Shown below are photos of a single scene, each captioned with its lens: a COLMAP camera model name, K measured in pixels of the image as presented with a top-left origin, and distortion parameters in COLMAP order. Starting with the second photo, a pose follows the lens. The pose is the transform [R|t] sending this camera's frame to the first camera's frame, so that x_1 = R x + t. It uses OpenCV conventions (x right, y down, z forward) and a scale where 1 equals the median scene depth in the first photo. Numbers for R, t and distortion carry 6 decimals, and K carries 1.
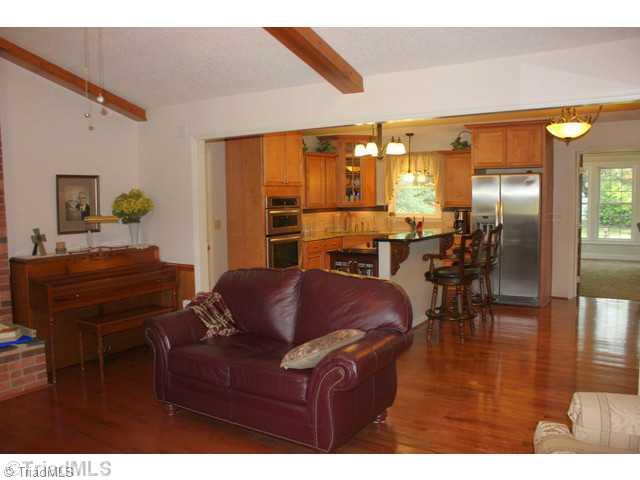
lens RADIAL K [[538.7, 0, 320.0], [0, 538.7, 236.8], [0, 0, 1]] dist [-0.169558, 0.159628]
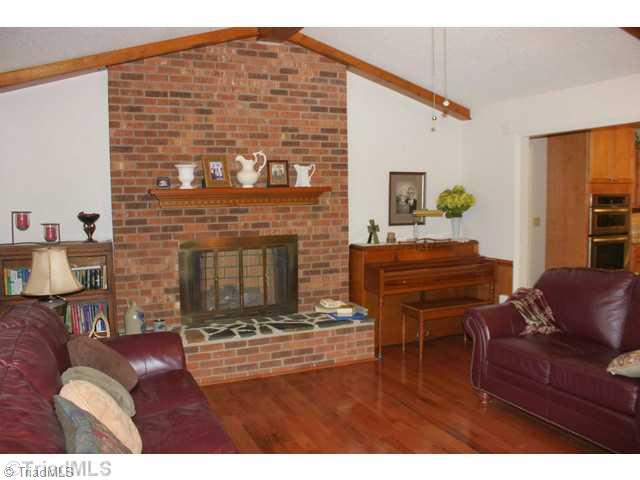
lens RADIAL K [[538.7, 0, 320.0], [0, 538.7, 236.8], [0, 0, 1]] dist [-0.169558, 0.159628]
pose [[0.846023, 0.045488, -0.531202, -0.016692], [-0.040932, 0.998955, 0.020353, 0.001835], [0.531573, 0.004524, 0.847001, -0.041750]]
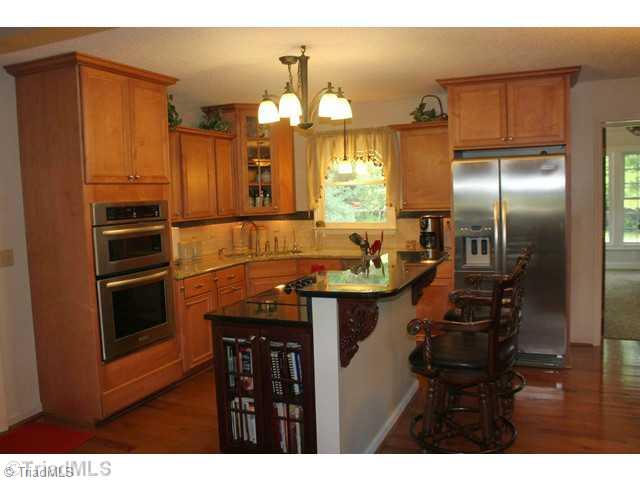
lens RADIAL K [[538.7, 0, 320.0], [0, 538.7, 236.8], [0, 0, 1]] dist [-0.169558, 0.159628]
pose [[0.987030, -0.032028, 0.157307, 0.046634], [0.032275, 0.999479, 0.000984, -0.044005], [-0.157257, 0.004106, 0.987549, 0.559837]]
